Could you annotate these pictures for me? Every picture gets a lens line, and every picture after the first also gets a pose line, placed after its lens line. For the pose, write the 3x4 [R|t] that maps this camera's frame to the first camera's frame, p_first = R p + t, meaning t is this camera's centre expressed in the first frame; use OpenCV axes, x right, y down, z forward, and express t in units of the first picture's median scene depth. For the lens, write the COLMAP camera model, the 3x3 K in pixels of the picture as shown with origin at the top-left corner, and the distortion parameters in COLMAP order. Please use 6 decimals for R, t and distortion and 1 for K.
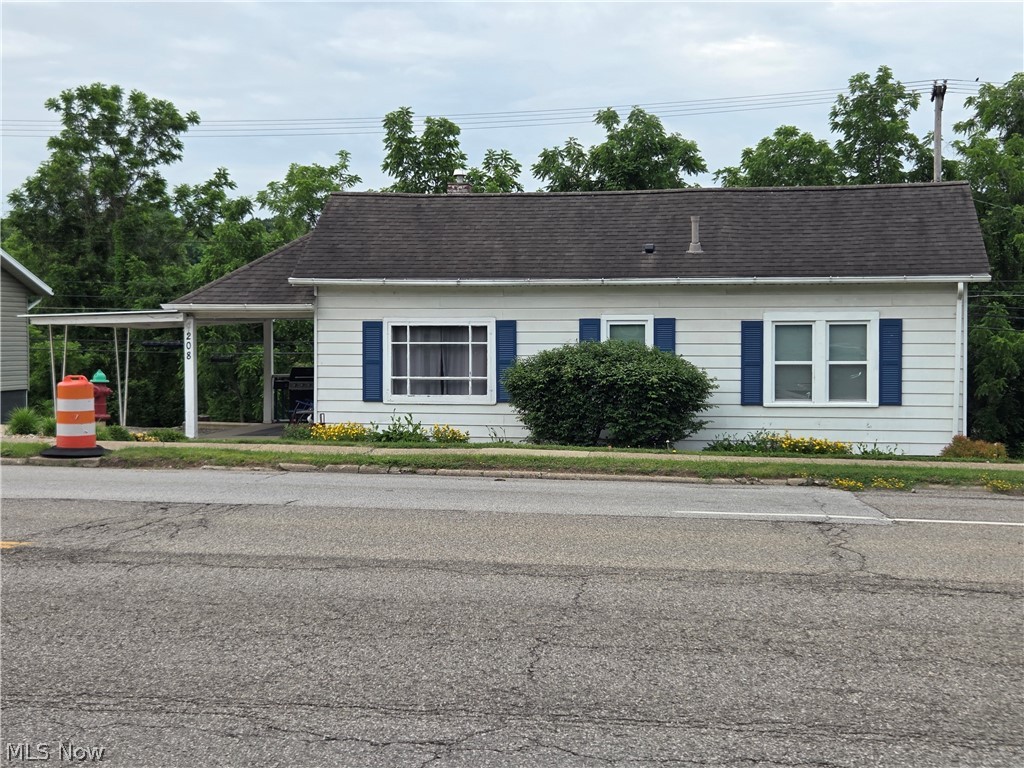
lens RADIAL K [[1497.5, 0, 512.0], [0, 1497.5, 384.0], [0, 0, 1]] dist [0.104727, 0.032501]
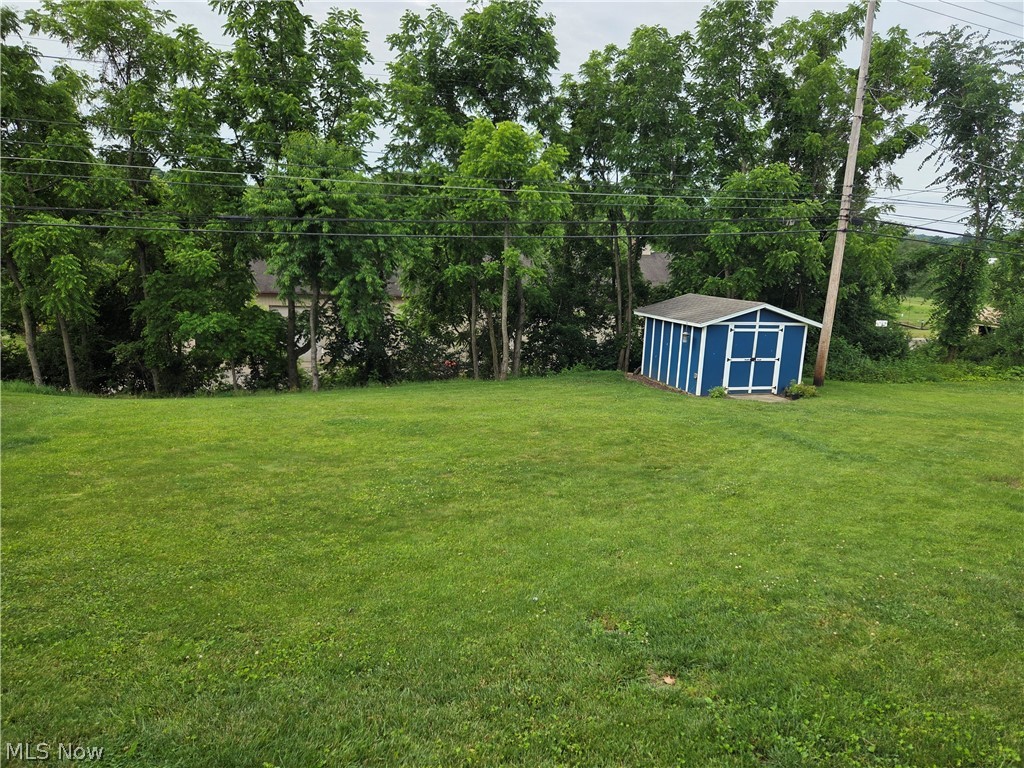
lens RADIAL K [[688.7, 0, 518.2], [0, 688.7, 380.9], [0, 0, 1]] dist [0.054816, -0.051449]
pose [[0.901197, -0.045442, 0.431021, -0.227091], [-0.025956, 0.987044, 0.158334, -0.011461], [-0.432632, -0.153877, 0.888342, 1.196915]]
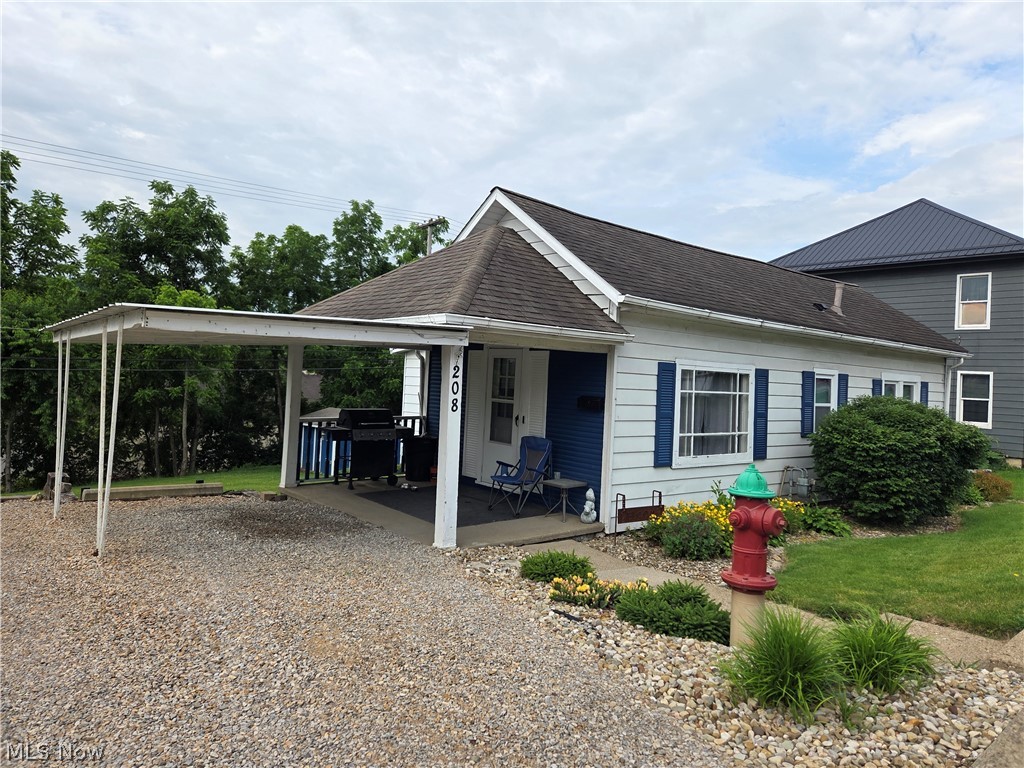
lens RADIAL K [[687.0, 0, 516.5], [0, 687.0, 360.3], [0, 0, 1]] dist [0.039568, -0.000584]
pose [[0.626764, 0.047574, 0.777756, -0.417685], [-0.020978, 0.998803, -0.044189, -0.025751], [-0.778927, 0.011380, 0.627011, 0.837862]]
